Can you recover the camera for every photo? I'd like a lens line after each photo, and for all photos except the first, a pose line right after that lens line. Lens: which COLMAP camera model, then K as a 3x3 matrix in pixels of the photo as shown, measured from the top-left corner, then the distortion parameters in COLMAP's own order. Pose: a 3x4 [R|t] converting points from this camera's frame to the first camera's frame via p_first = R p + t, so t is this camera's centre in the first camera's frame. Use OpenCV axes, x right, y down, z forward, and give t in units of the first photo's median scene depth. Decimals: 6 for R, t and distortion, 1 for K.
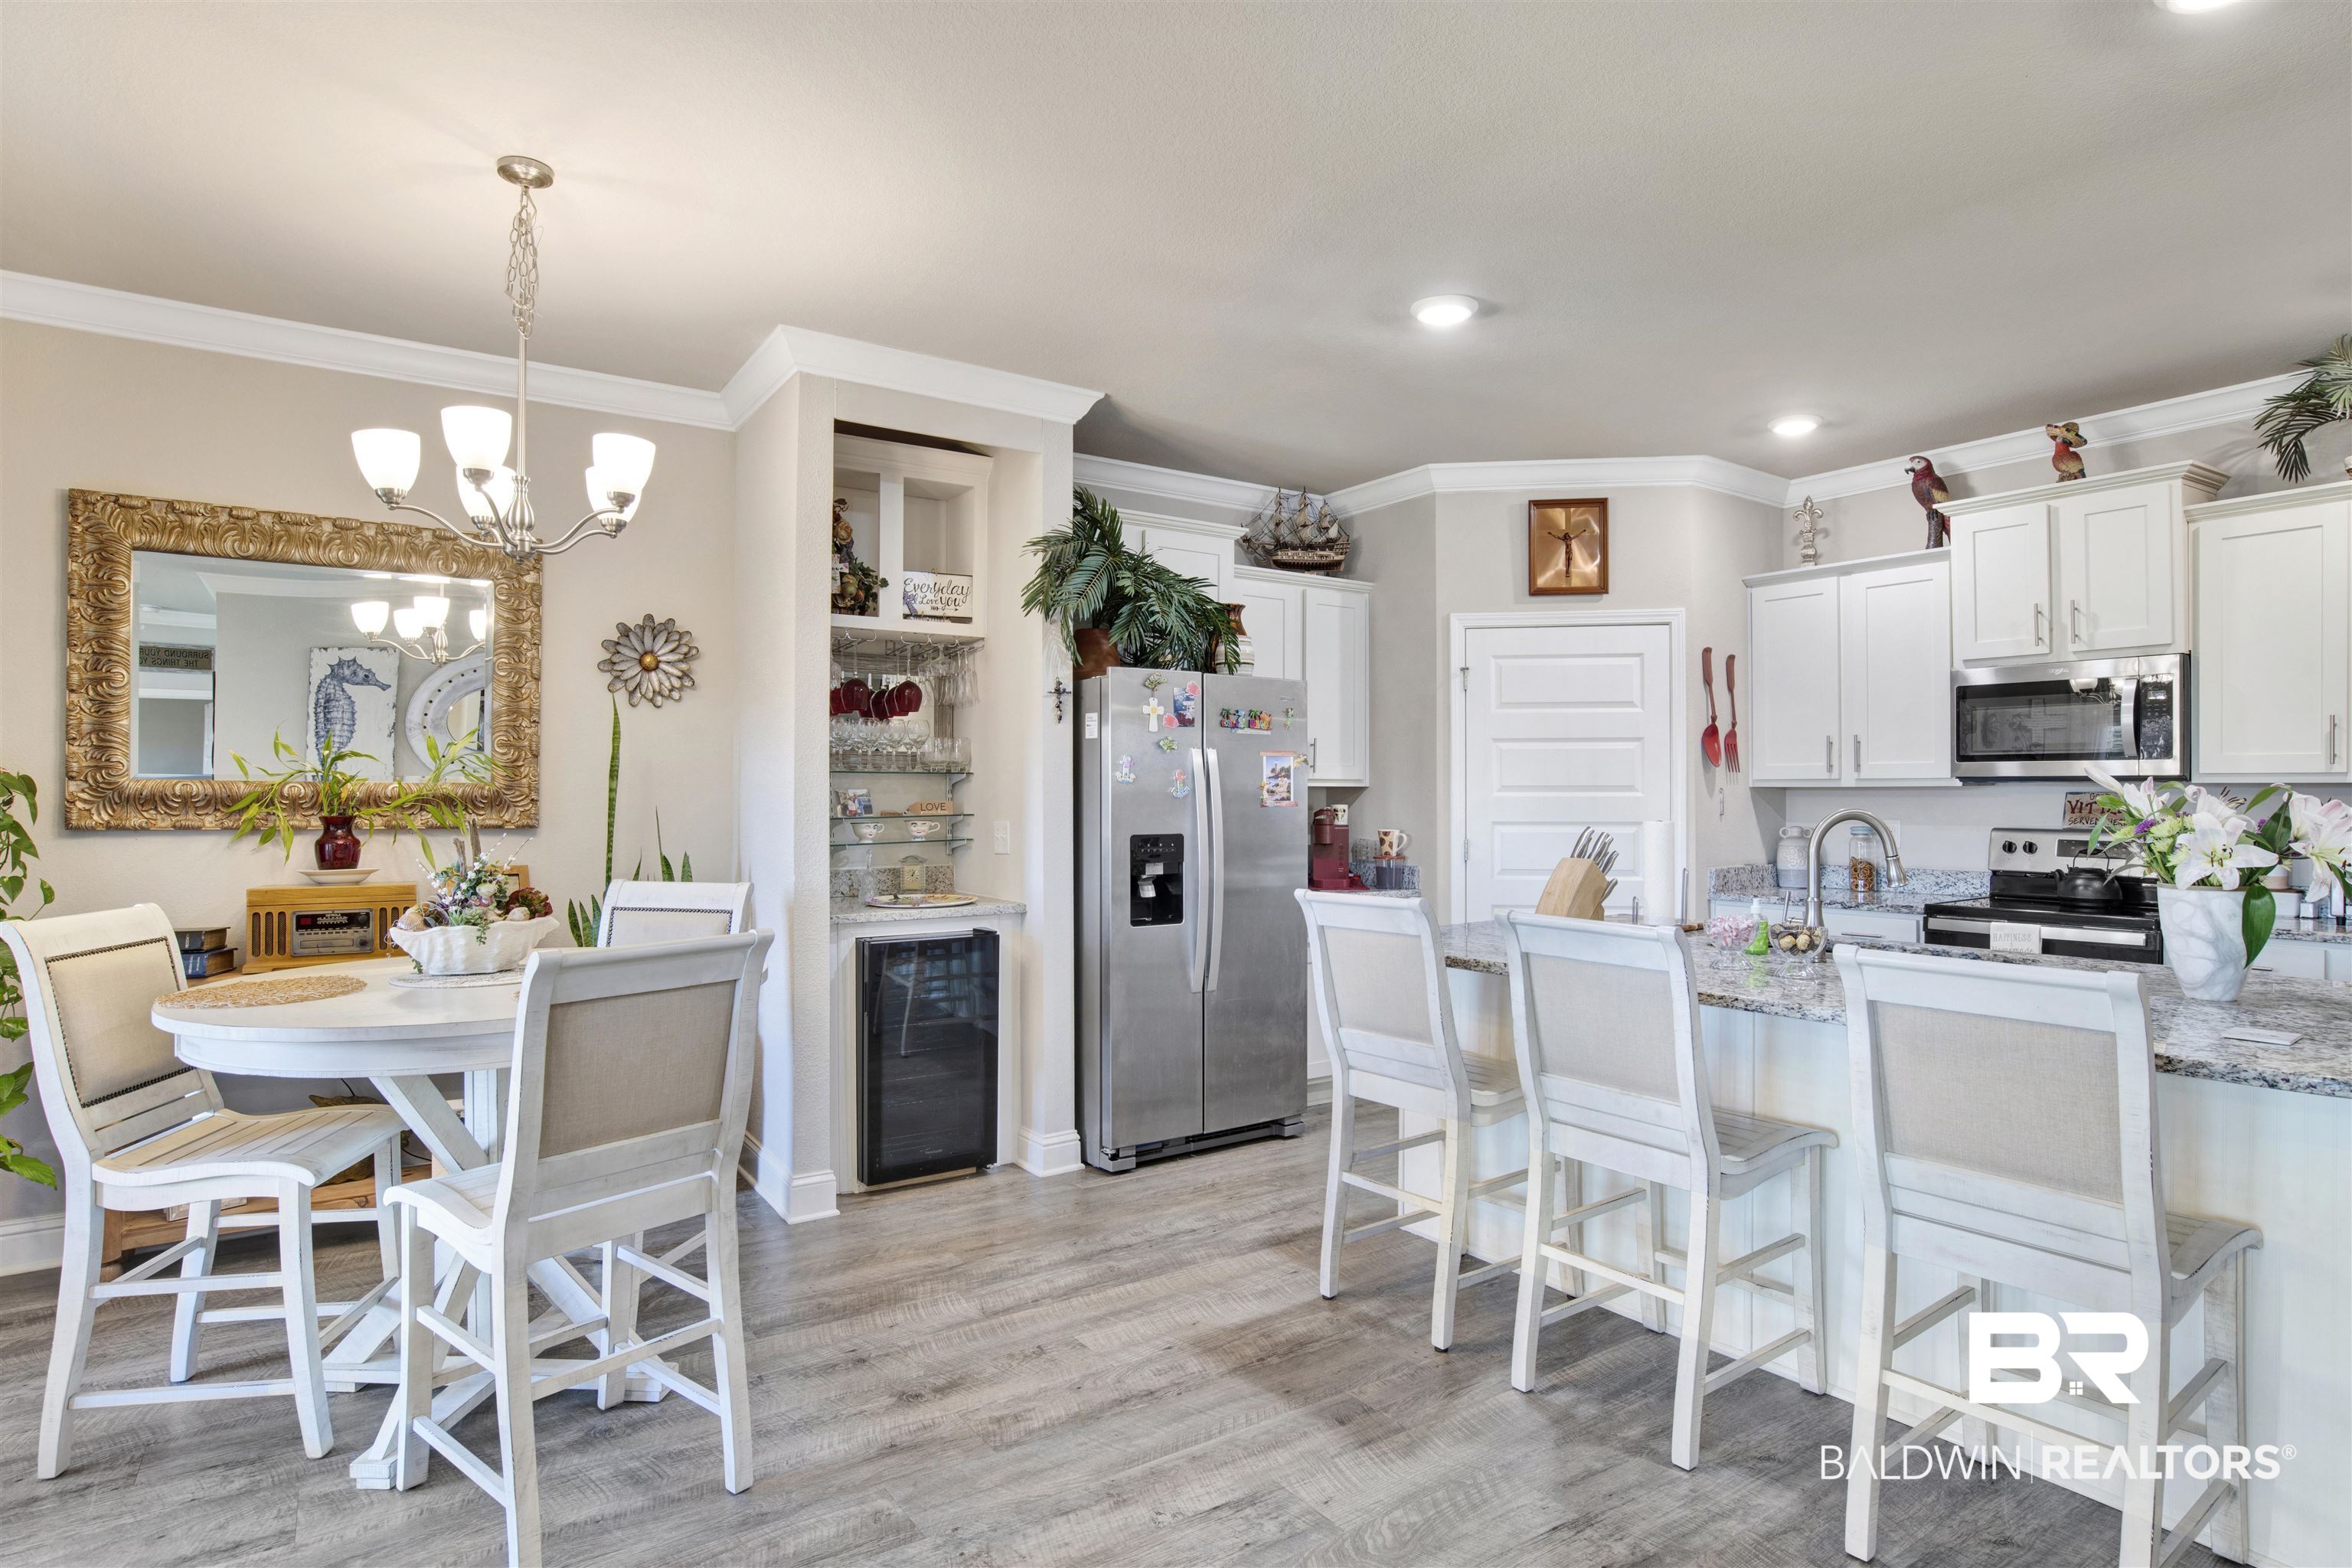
lens RADIAL K [[1250.1, 0, 1176.0], [0, 1250.1, 784.0], [0, 0, 1]] dist [-0.064718, 0.020613]
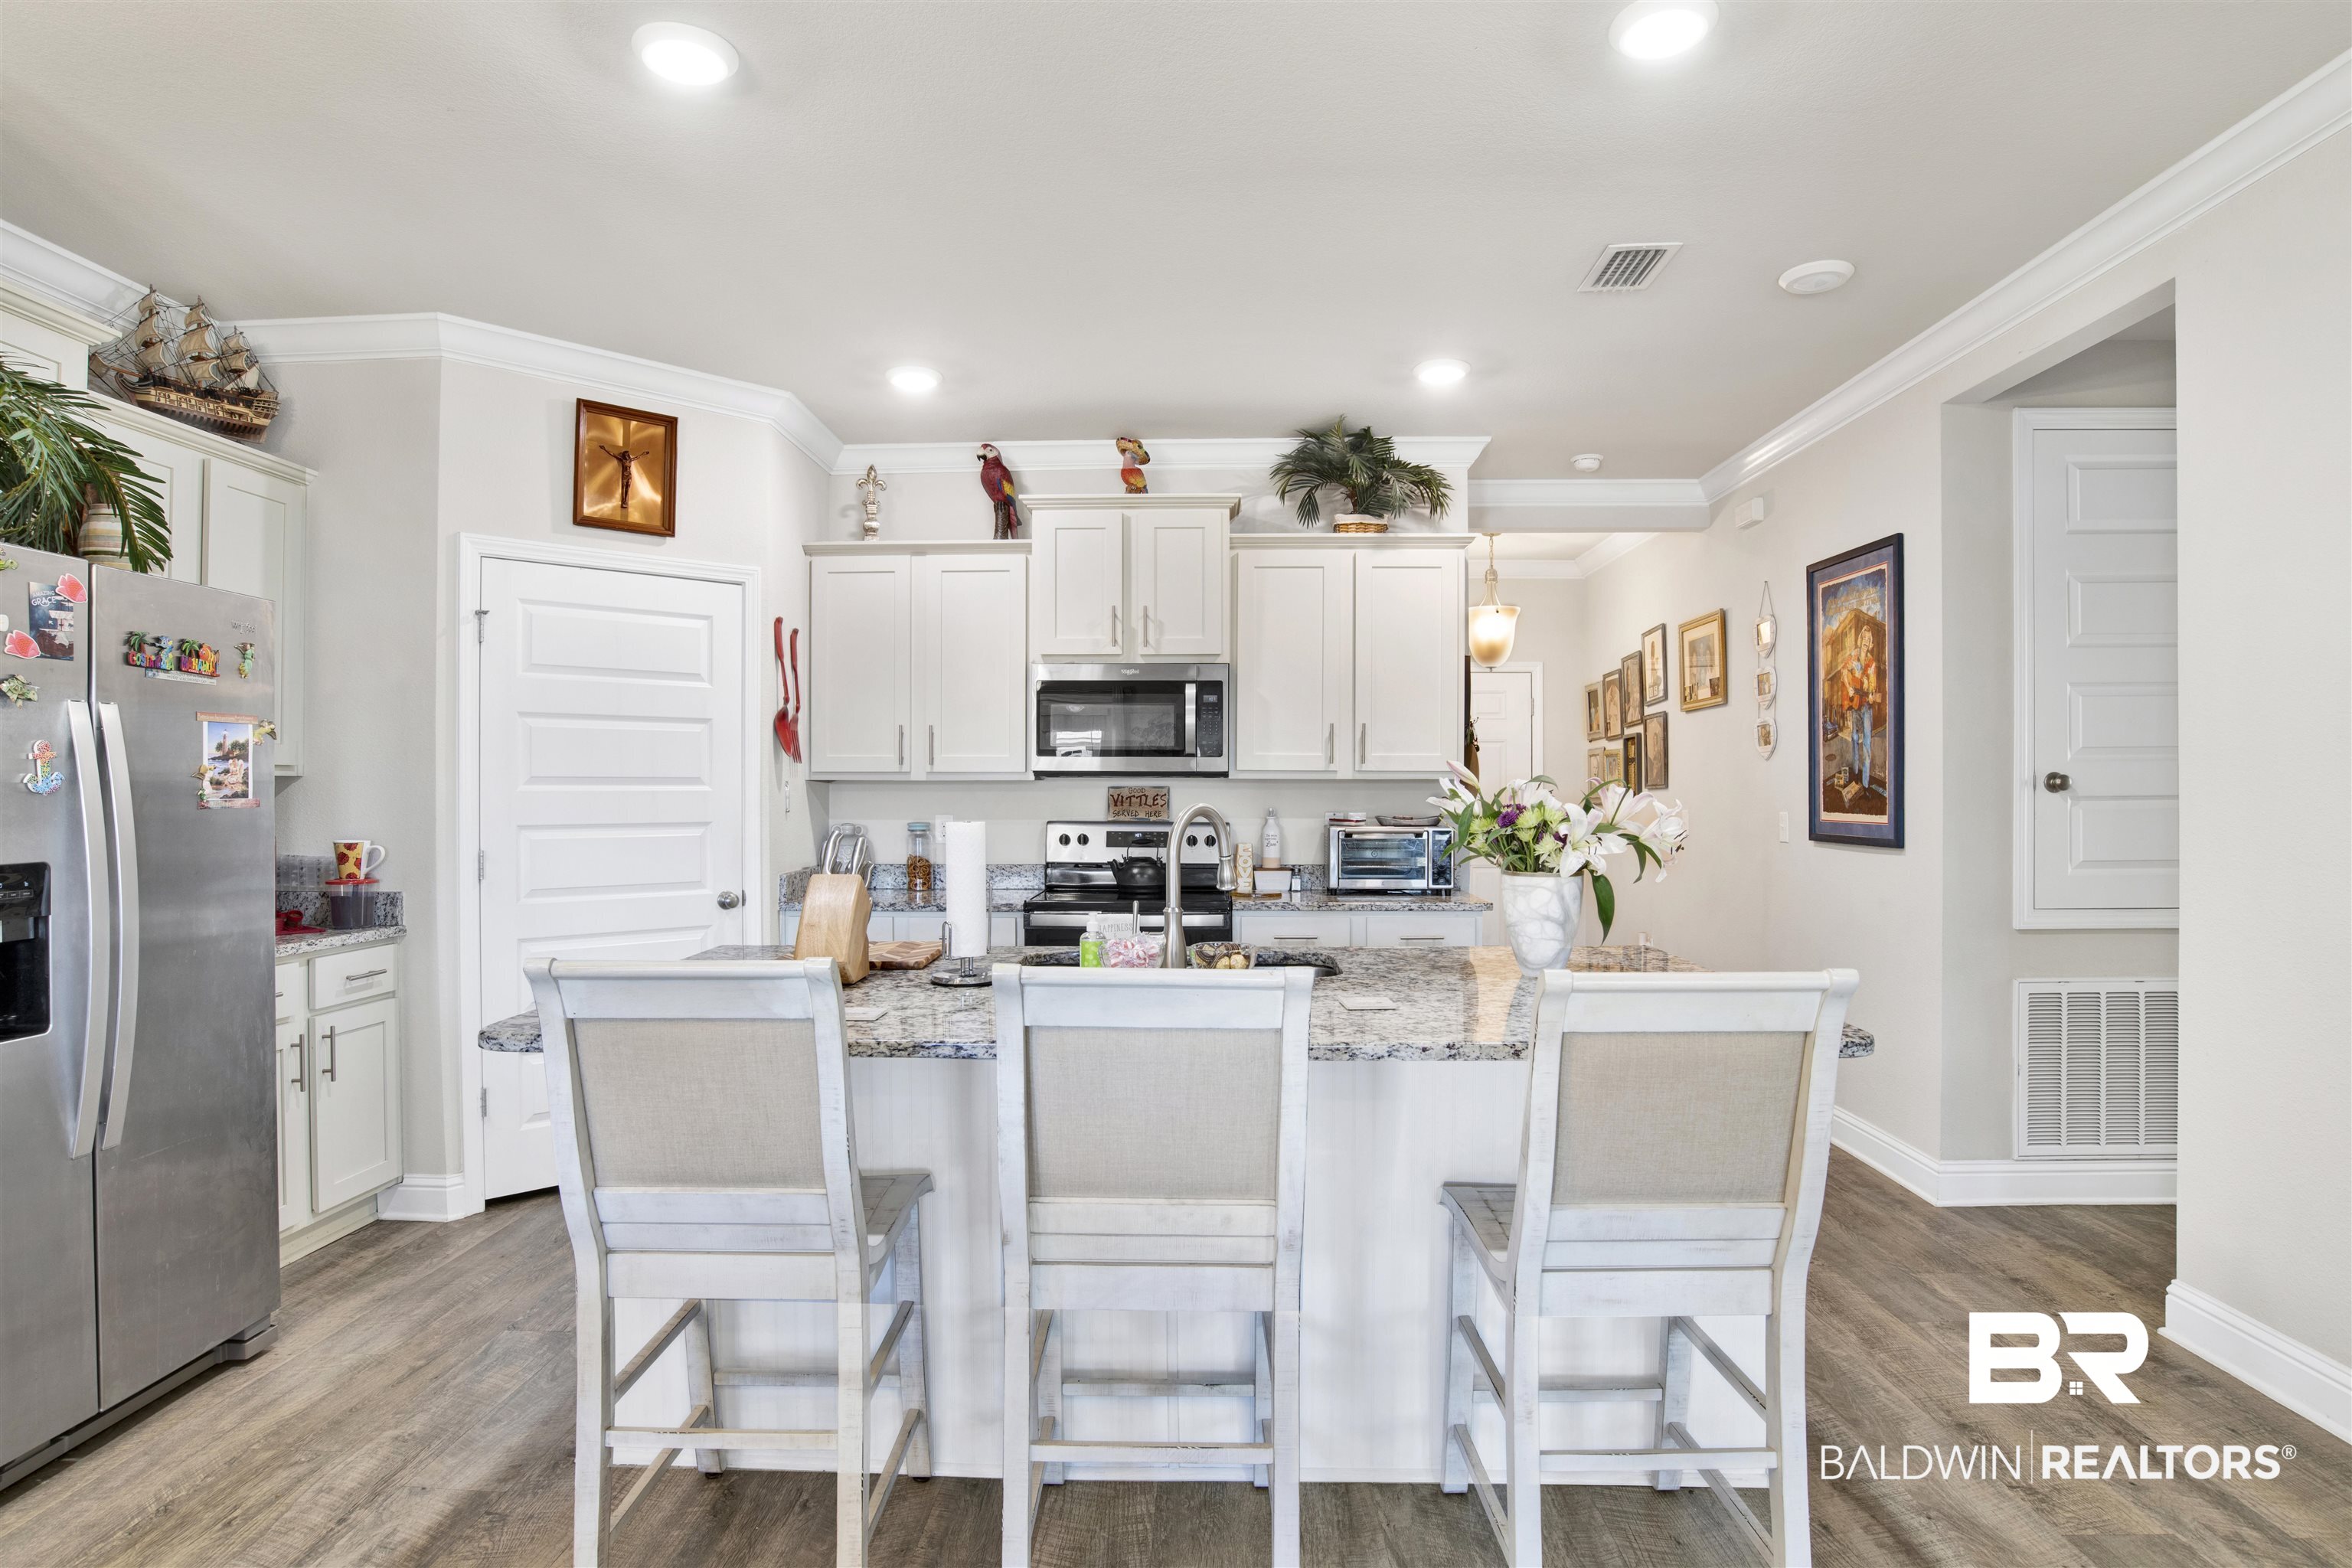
lens RADIAL K [[1250.1, 0, 1176.0], [0, 1250.1, 784.0], [0, 0, 1]] dist [-0.064718, 0.020613]
pose [[0.587392, 0.003575, 0.809295, -0.117268], [-0.006496, 0.999979, 0.000297, 0.003686], [-0.809277, -0.005432, 0.587403, 0.300126]]
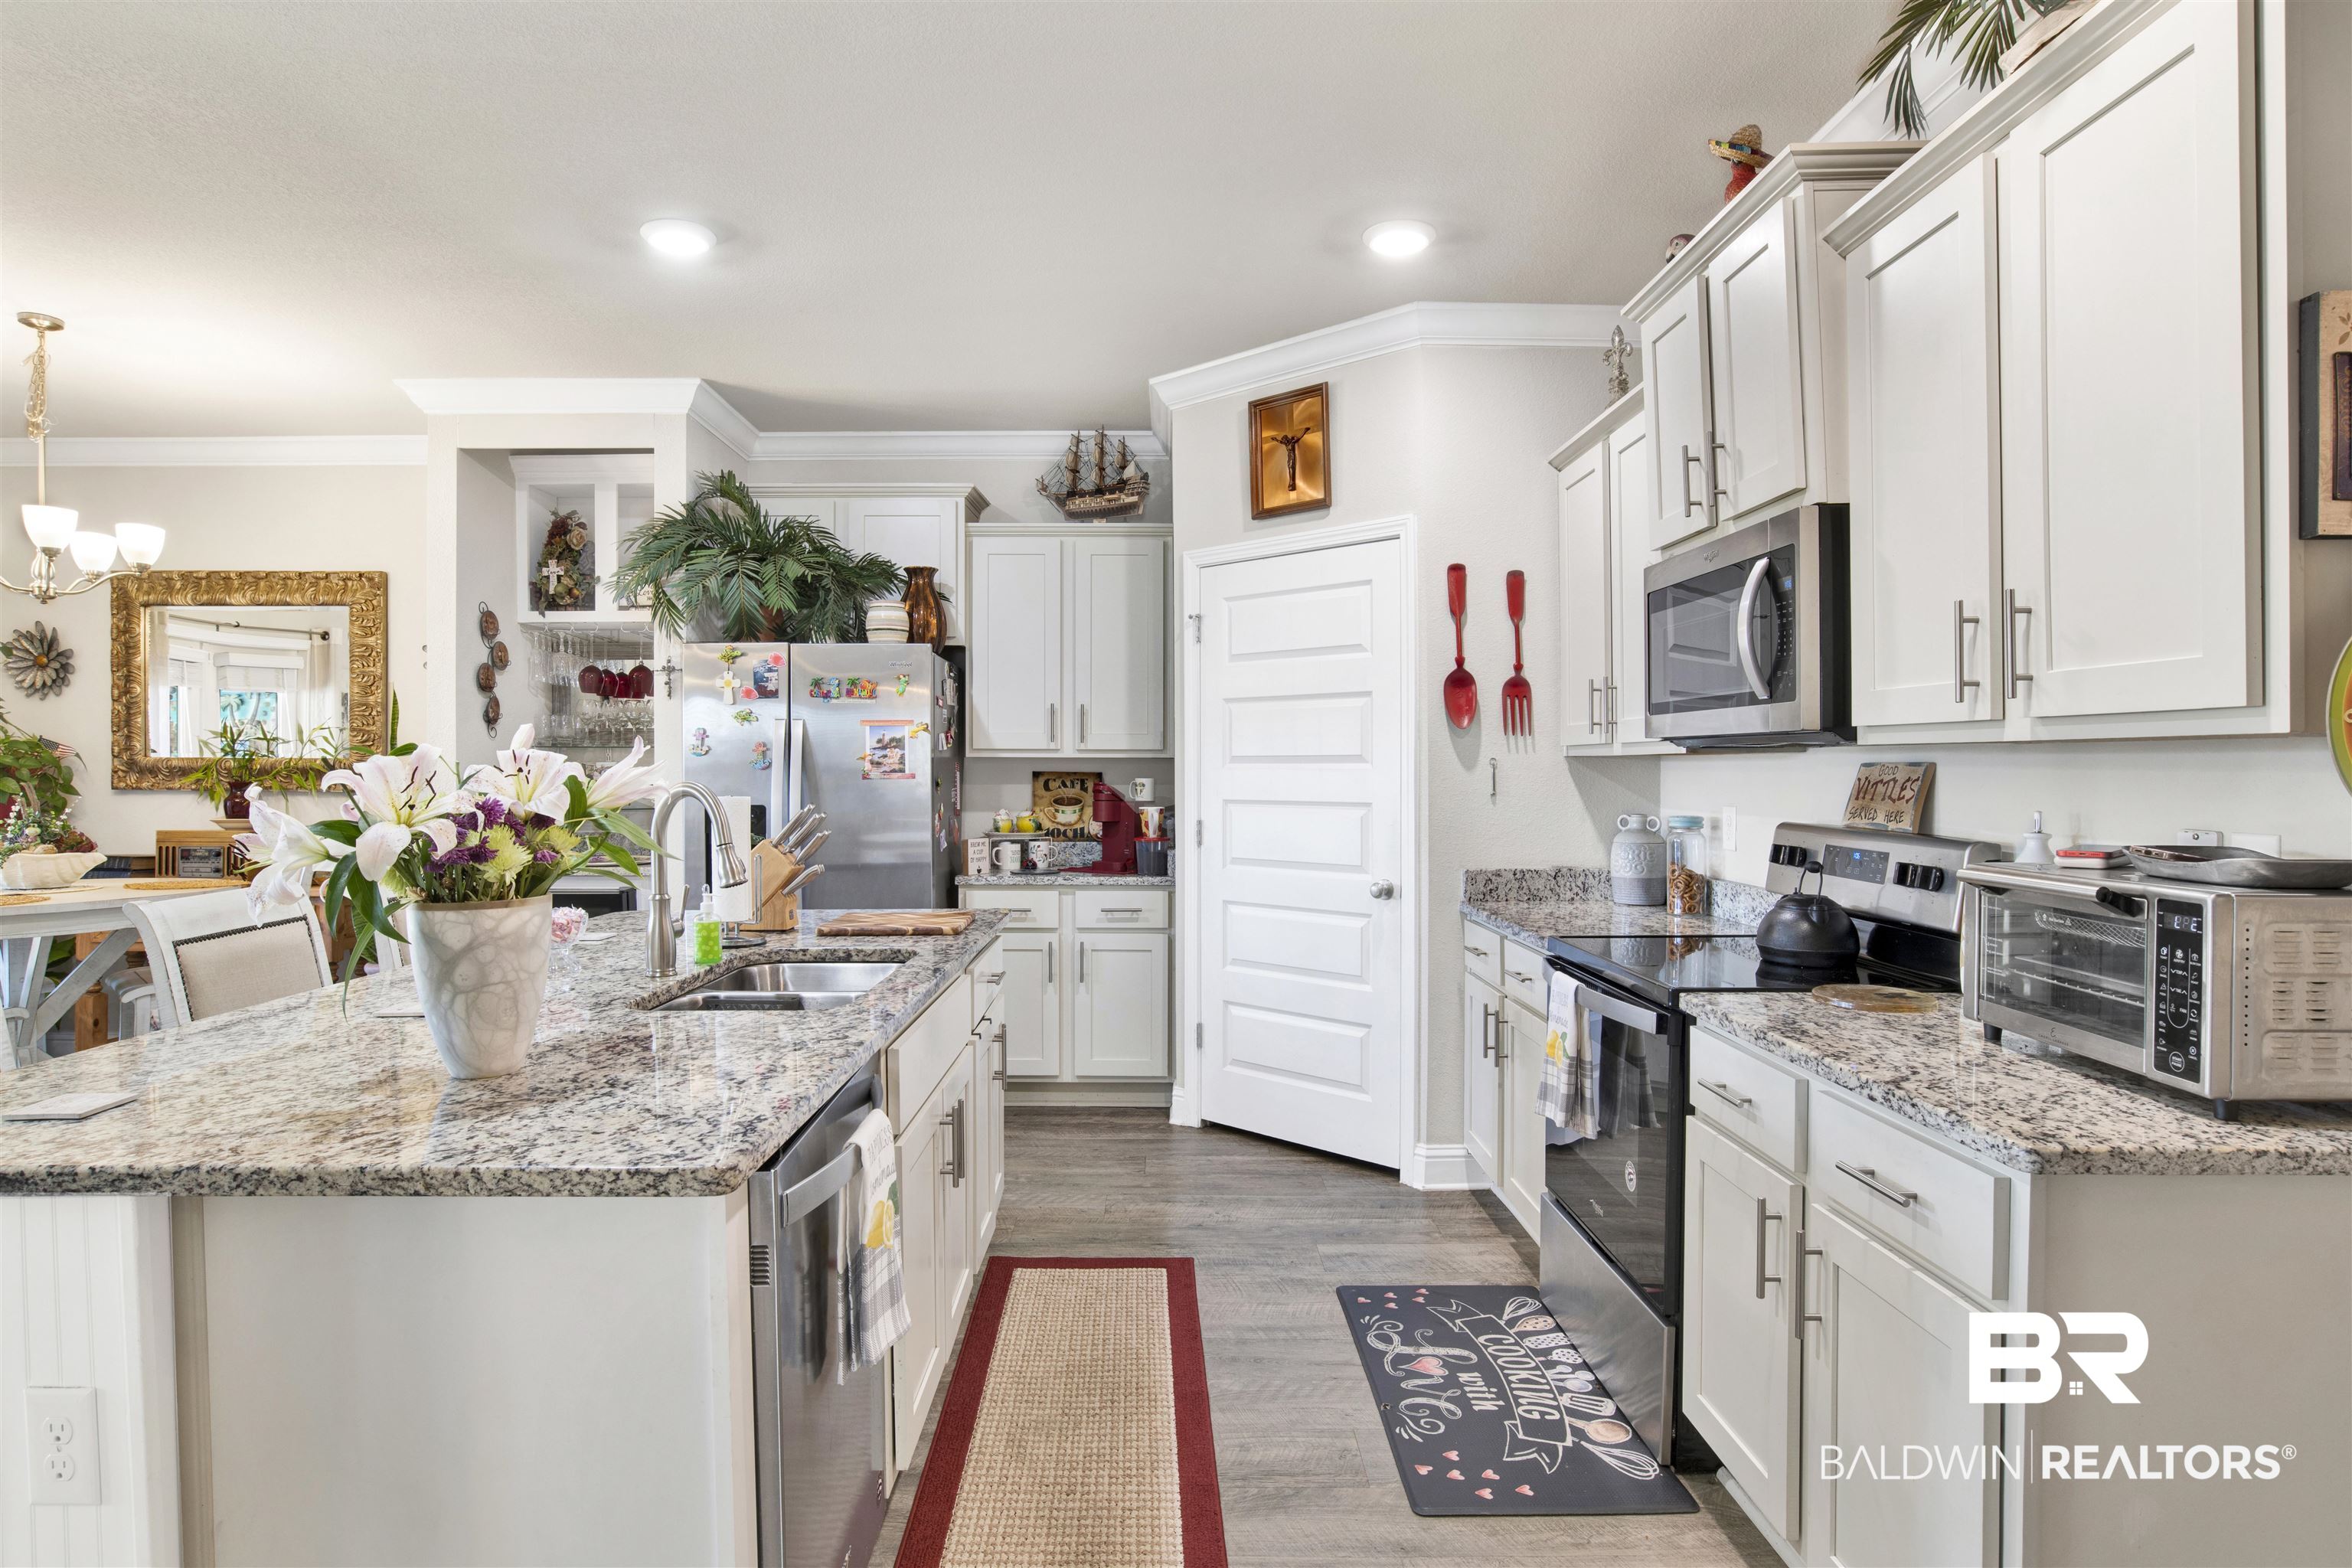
lens RADIAL K [[1232.4, 0, 1122.7], [0, 1232.4, 781.7], [0, 0, 1]] dist [-0.065359, 0.021462]
pose [[0.830726, 0.006988, -0.556638, 0.745814], [0.003640, 0.999832, 0.017984, 0.004015], [0.556670, -0.016966, 0.830561, 0.324677]]
